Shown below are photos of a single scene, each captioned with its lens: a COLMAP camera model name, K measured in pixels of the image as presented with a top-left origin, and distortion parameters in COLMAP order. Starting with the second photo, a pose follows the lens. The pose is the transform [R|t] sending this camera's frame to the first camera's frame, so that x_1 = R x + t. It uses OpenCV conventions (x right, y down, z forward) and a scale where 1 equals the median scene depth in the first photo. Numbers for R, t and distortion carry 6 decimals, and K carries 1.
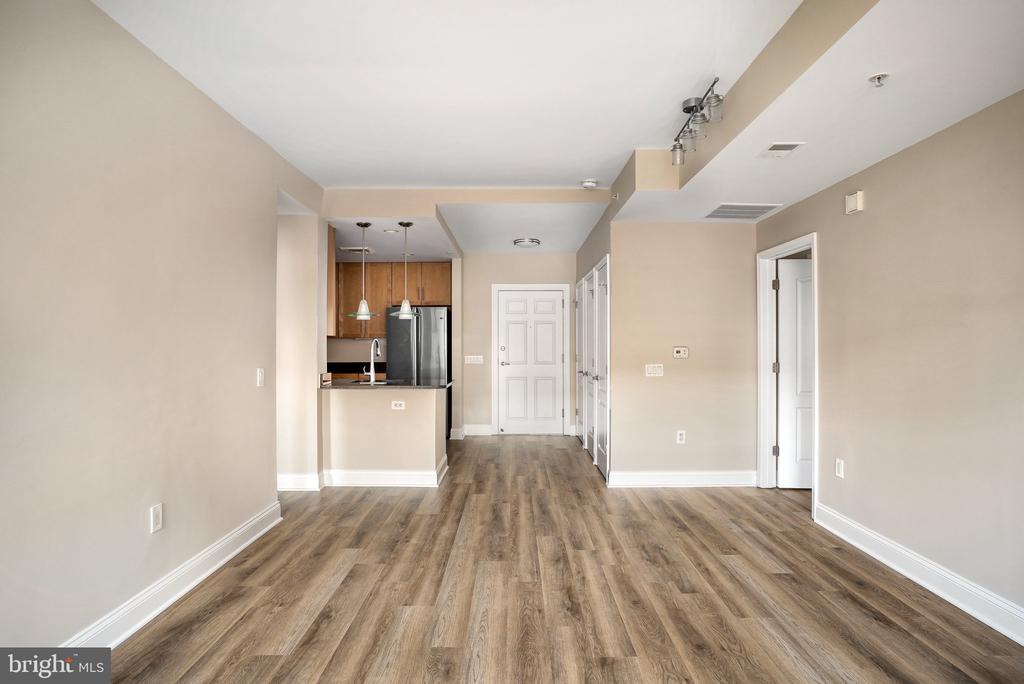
lens RADIAL K [[552.6, 0, 512.0], [0, 552.6, 342.0], [0, 0, 1]] dist [-0.068416, 0.040616]
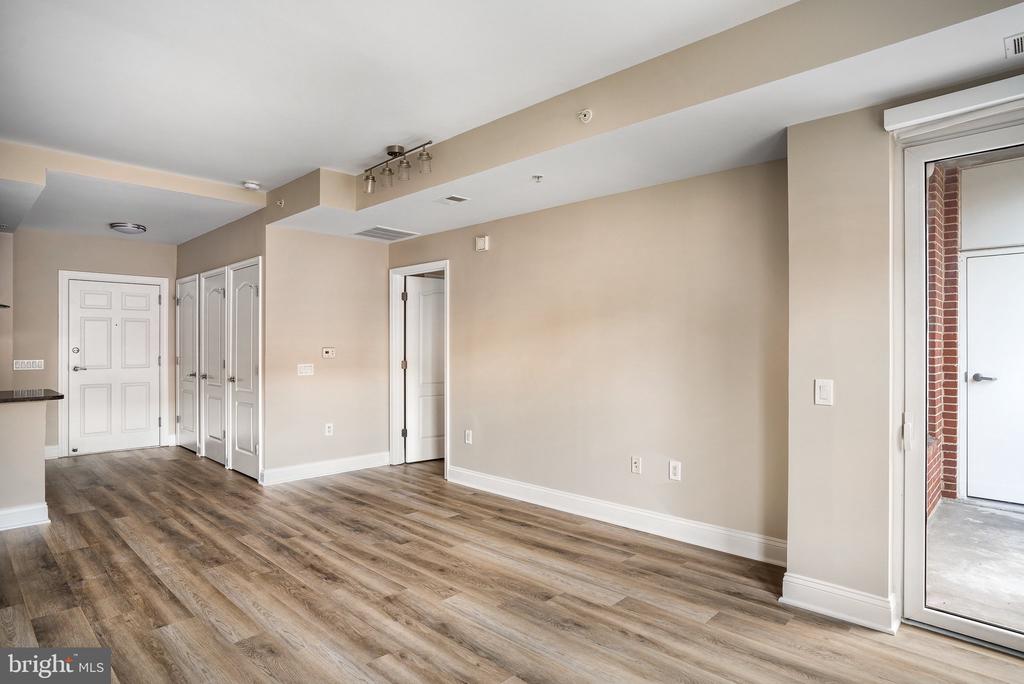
lens RADIAL K [[552.6, 0, 512.0], [0, 552.6, 342.0], [0, 0, 1]] dist [-0.068416, 0.040616]
pose [[0.700730, 0.005050, 0.713409, -0.322846], [-0.003274, 0.999987, -0.003863, 0.000965], [-0.713419, 0.000371, 0.700737, -0.049738]]
